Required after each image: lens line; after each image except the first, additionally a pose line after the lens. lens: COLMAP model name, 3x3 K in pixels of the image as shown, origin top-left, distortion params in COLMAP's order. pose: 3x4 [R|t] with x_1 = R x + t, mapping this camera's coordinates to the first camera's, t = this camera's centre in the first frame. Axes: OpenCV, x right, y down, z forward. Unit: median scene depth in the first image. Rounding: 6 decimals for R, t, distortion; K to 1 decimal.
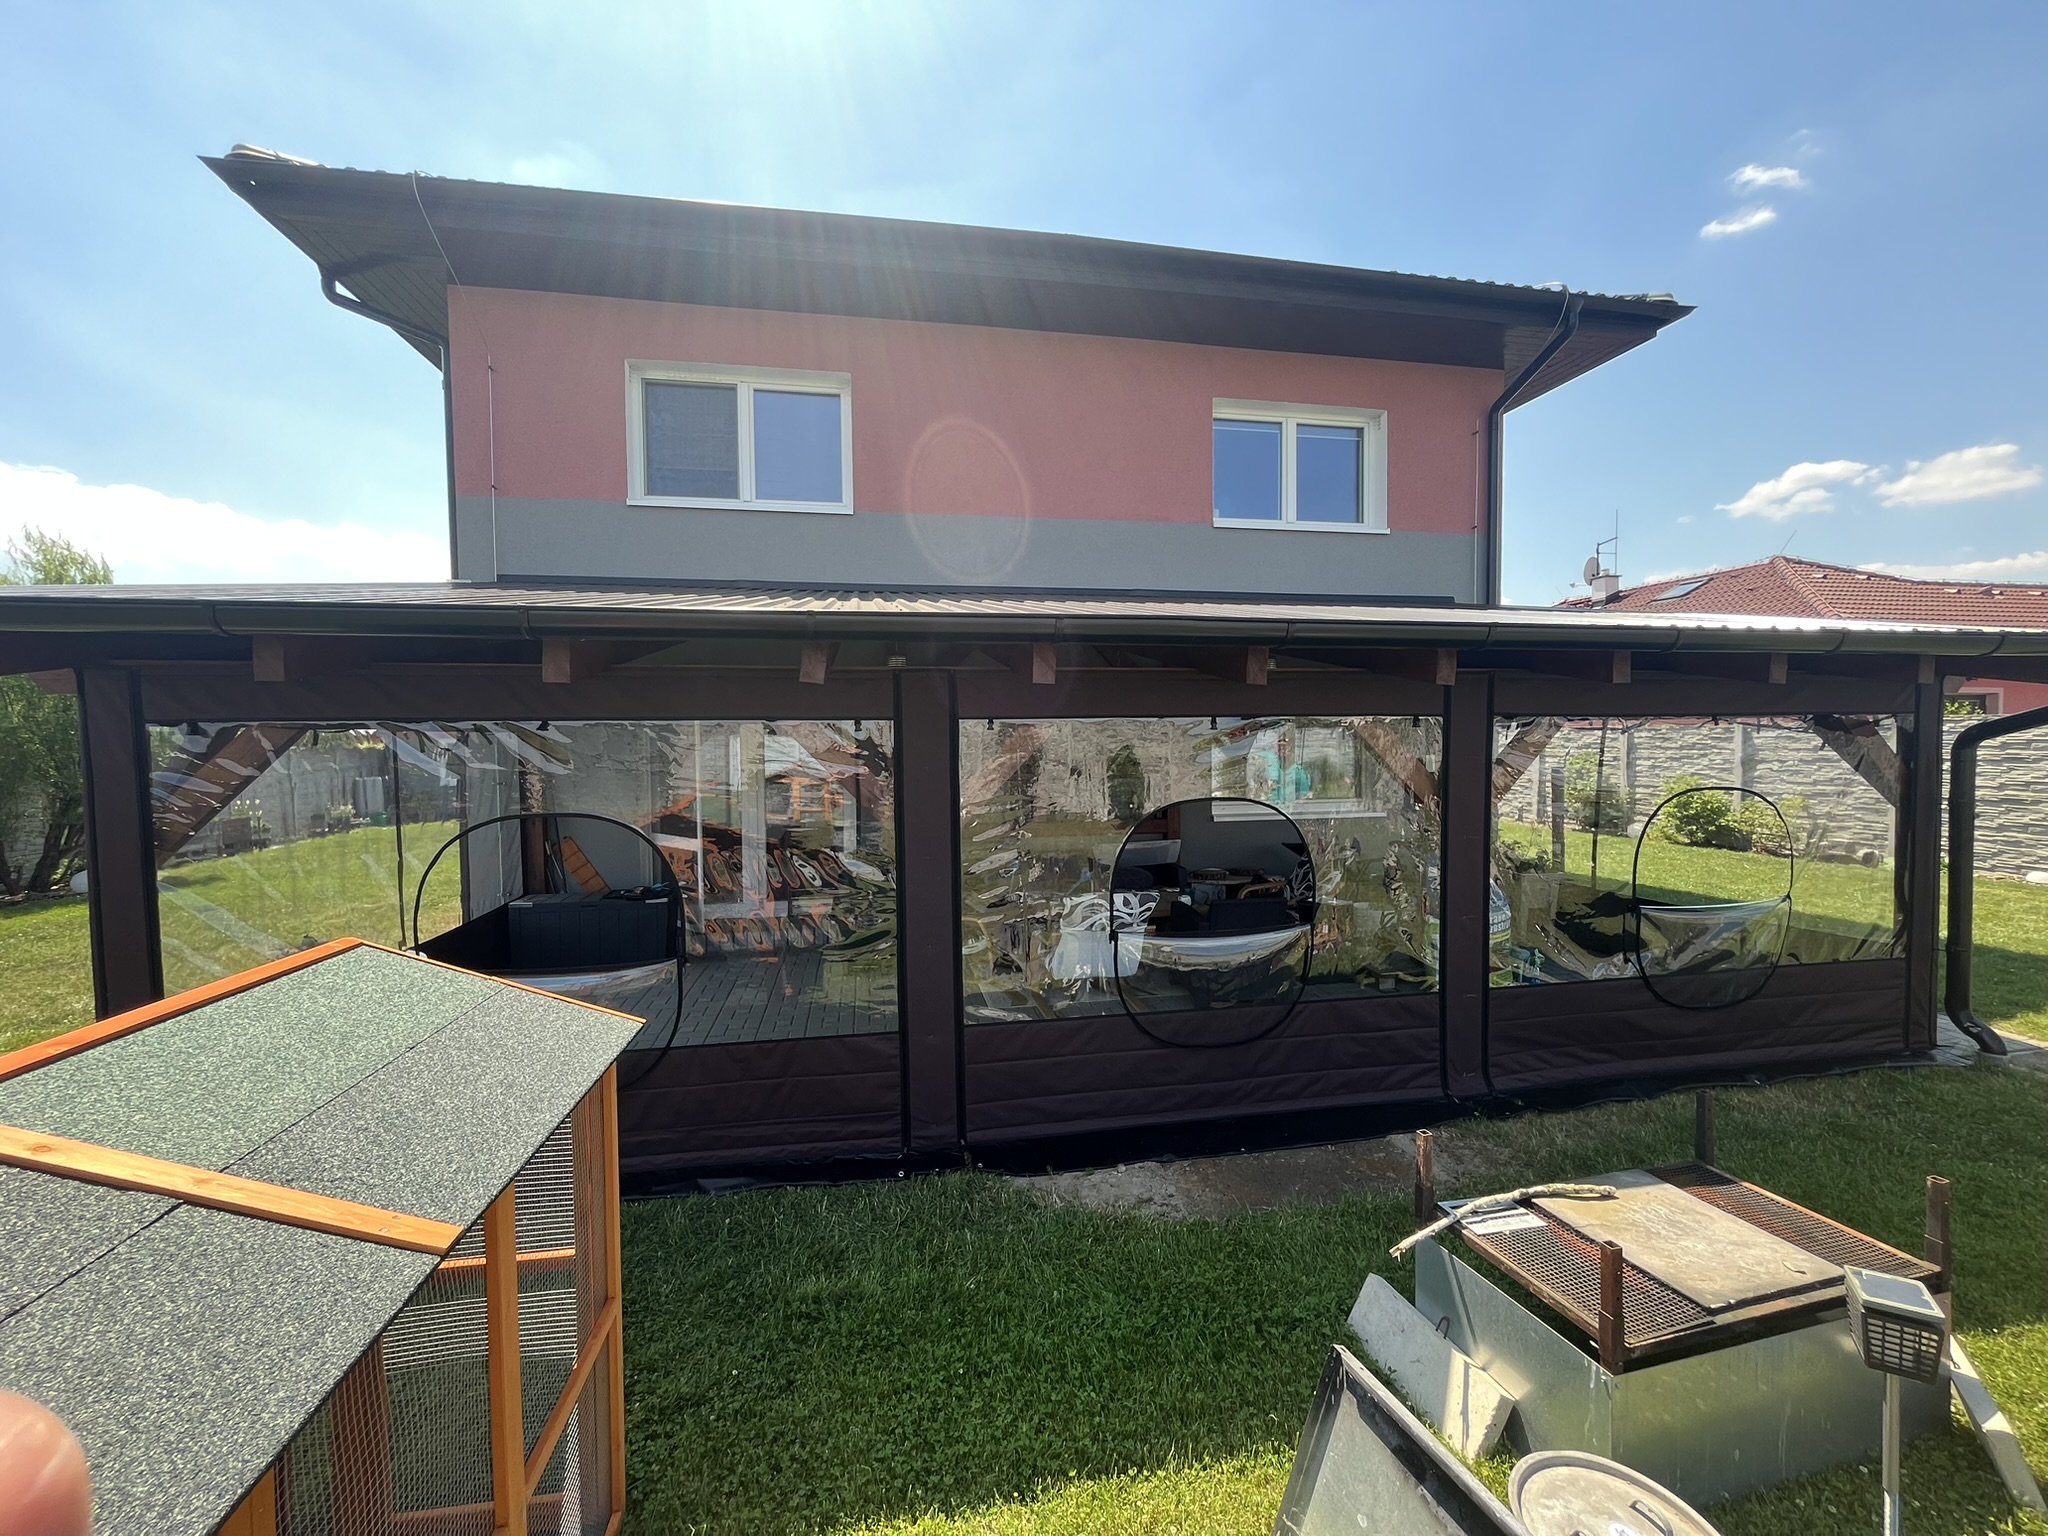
lens RADIAL K [[829.3, 0, 1019.8], [0, 829.3, 765.7], [0, 0, 1]] dist [-0.002735, 0.000489]
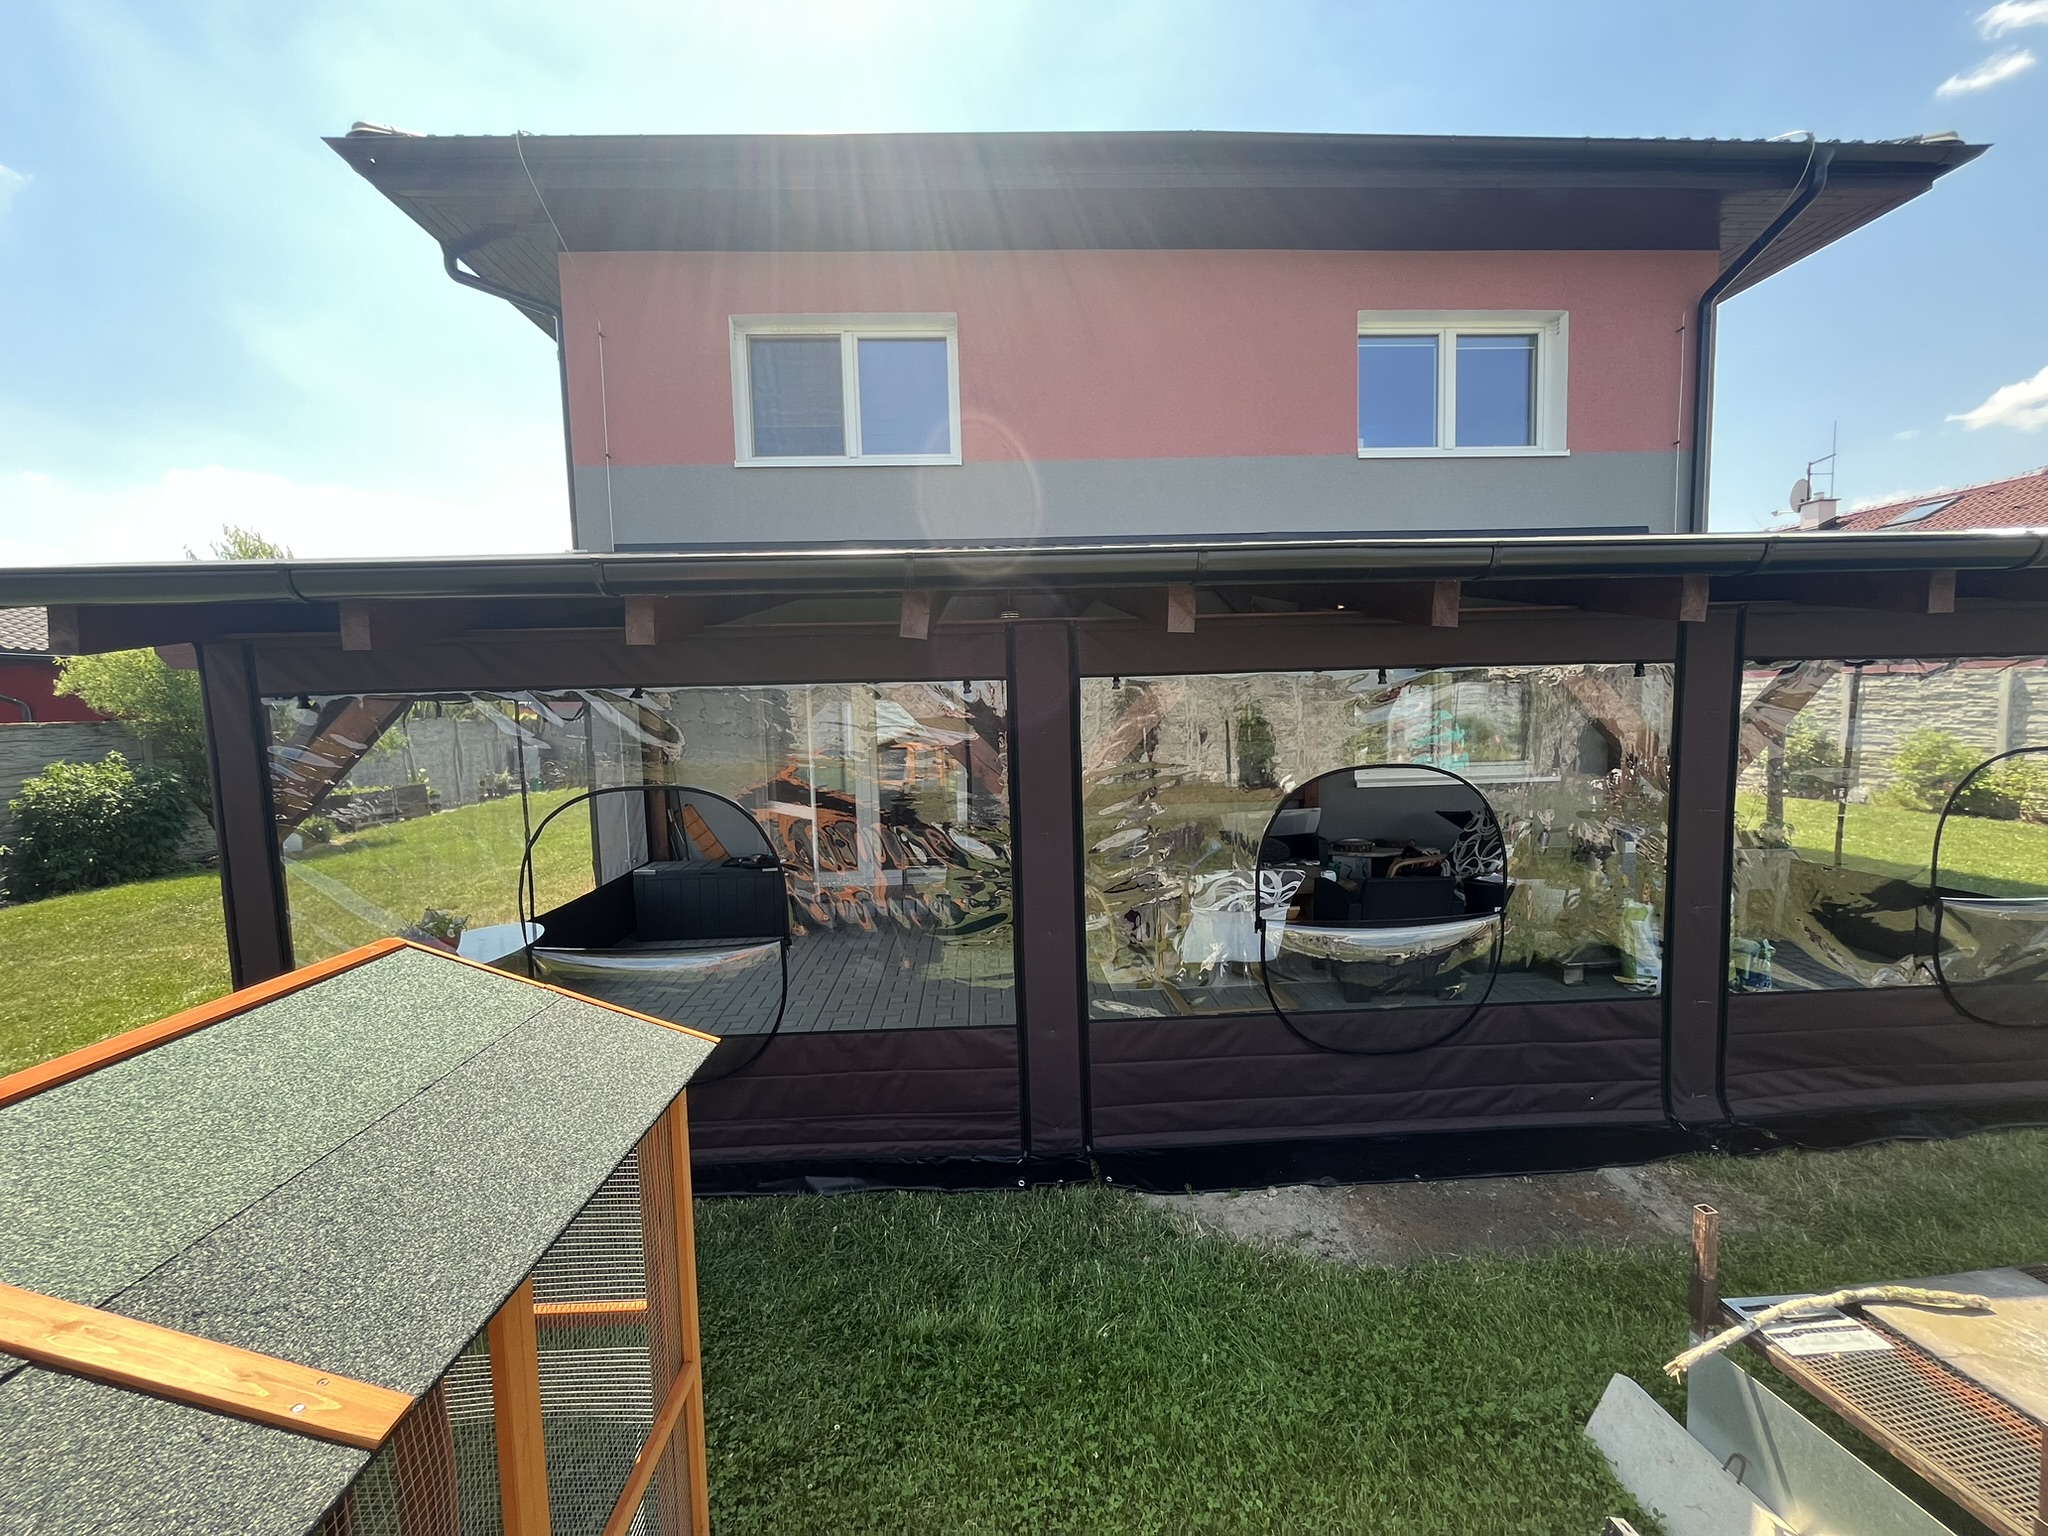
lens RADIAL K [[829.3, 0, 1019.4], [0, 829.3, 765.0], [0, 0, 1]] dist [-0.002735, 0.000489]
pose [[0.990619, -0.005815, -0.136531, -0.014435], [0.011807, 0.999000, 0.043116, -0.001500], [0.136144, -0.044324, 0.989697, 0.094480]]
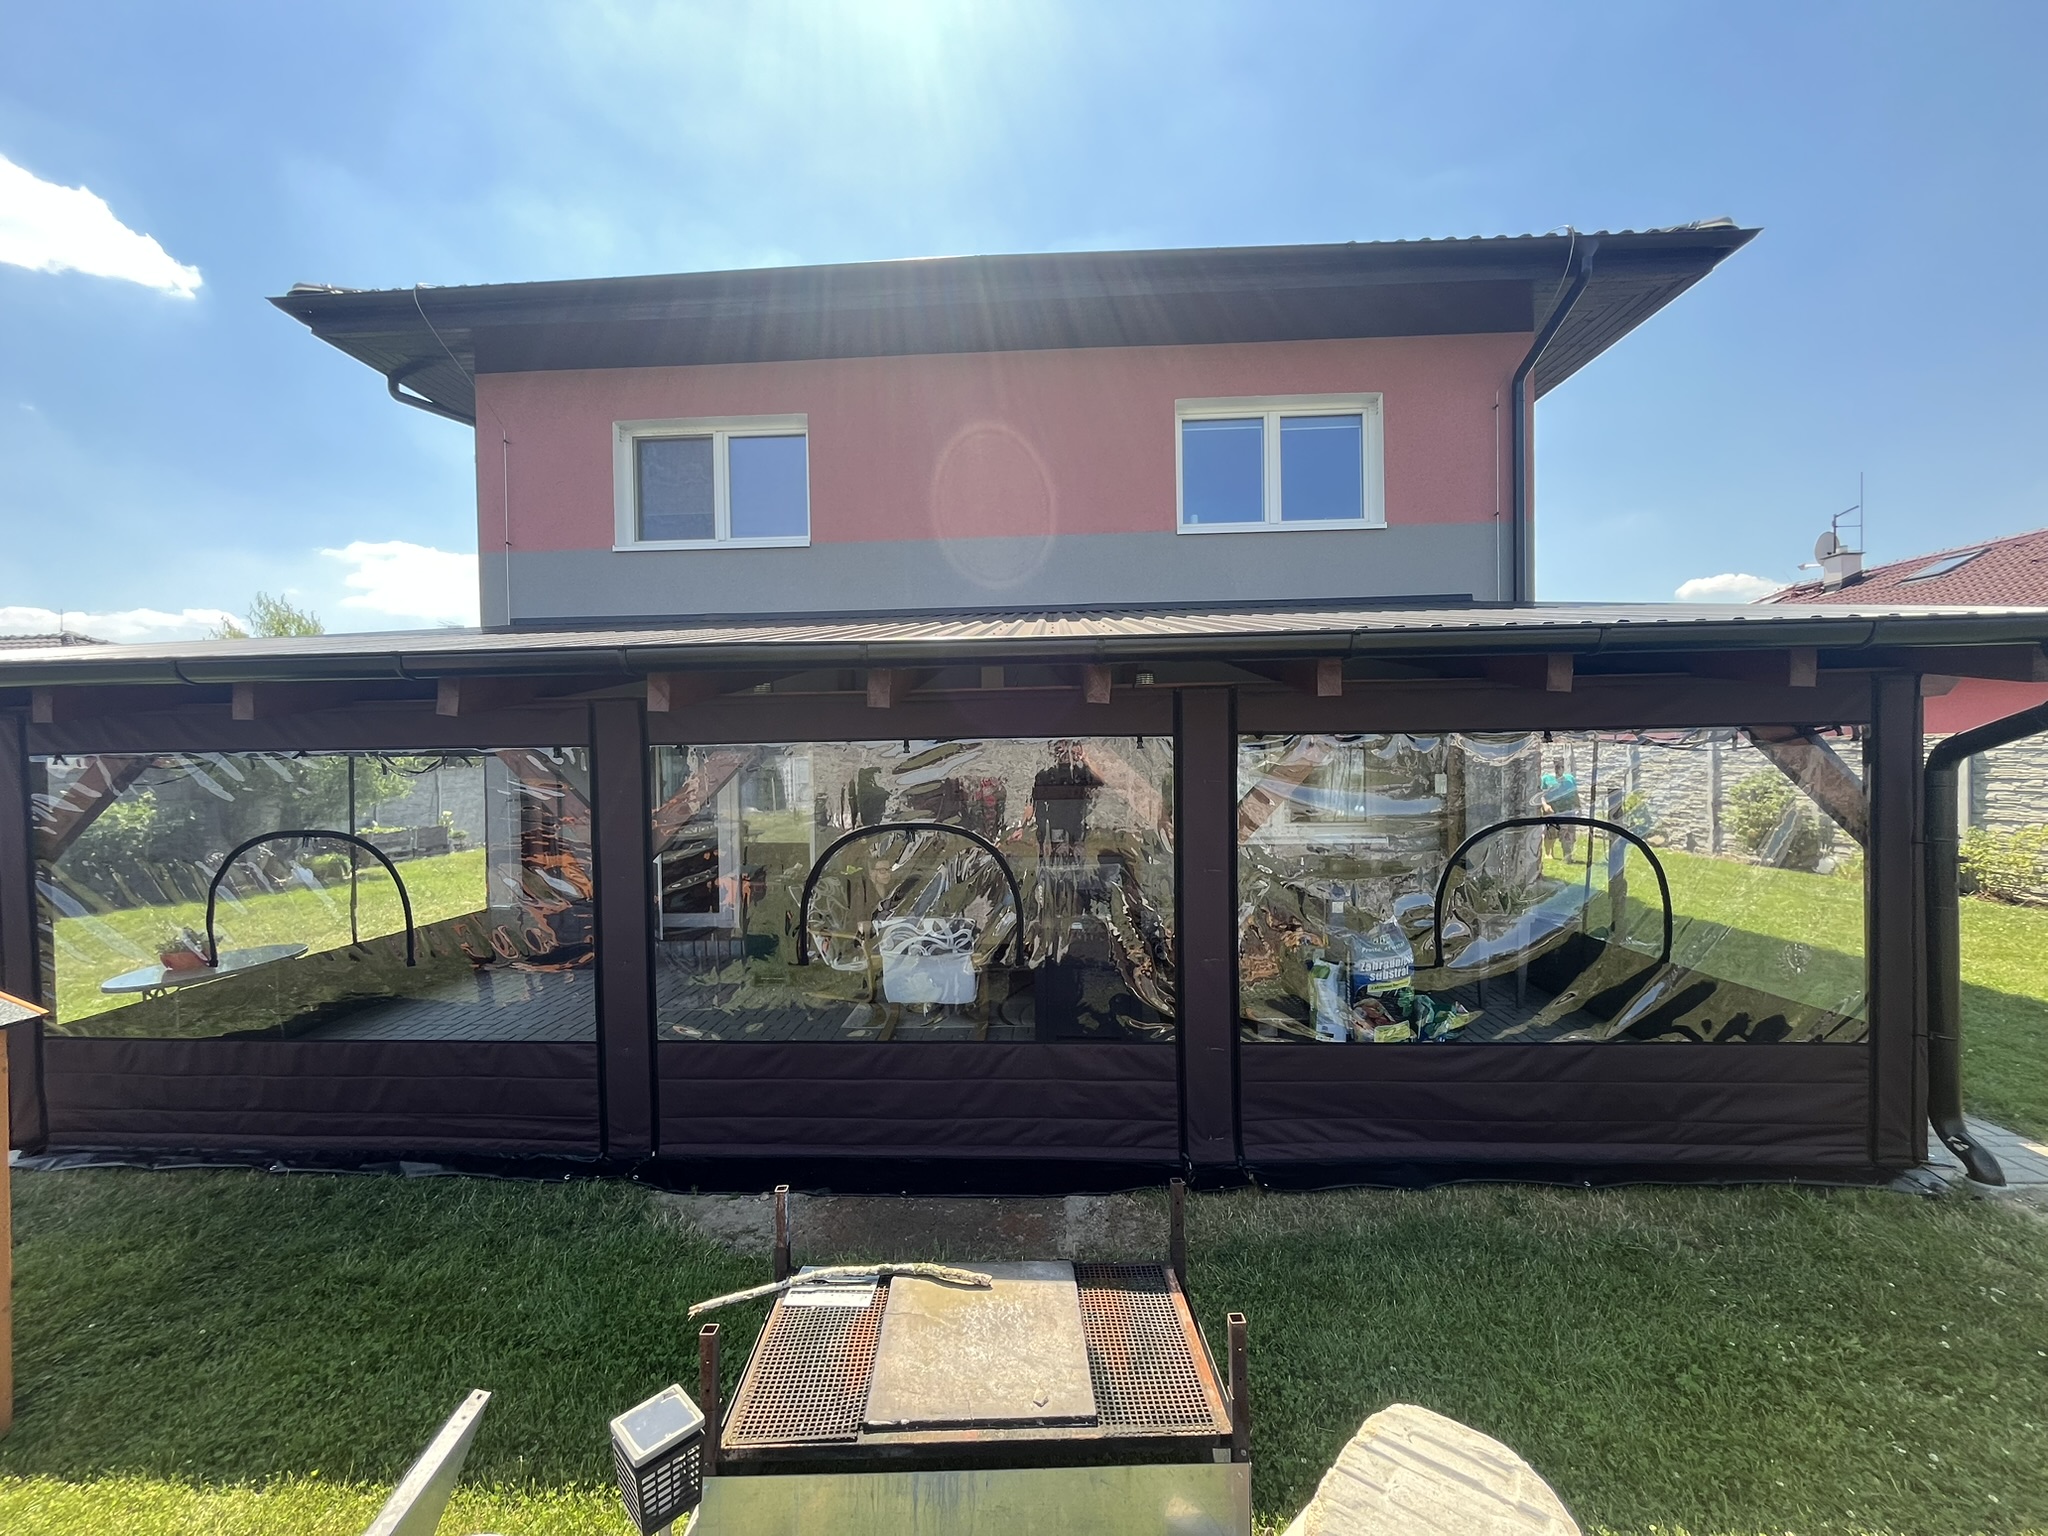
lens RADIAL K [[829.3, 0, 1018.7], [0, 829.3, 763.7], [0, 0, 1]] dist [-0.002735, 0.000489]
pose [[0.972940, -0.003706, -0.231030, 0.498792], [-0.001281, 0.999769, -0.021432, -0.008794], [0.231056, 0.021147, 0.972711, 0.072659]]
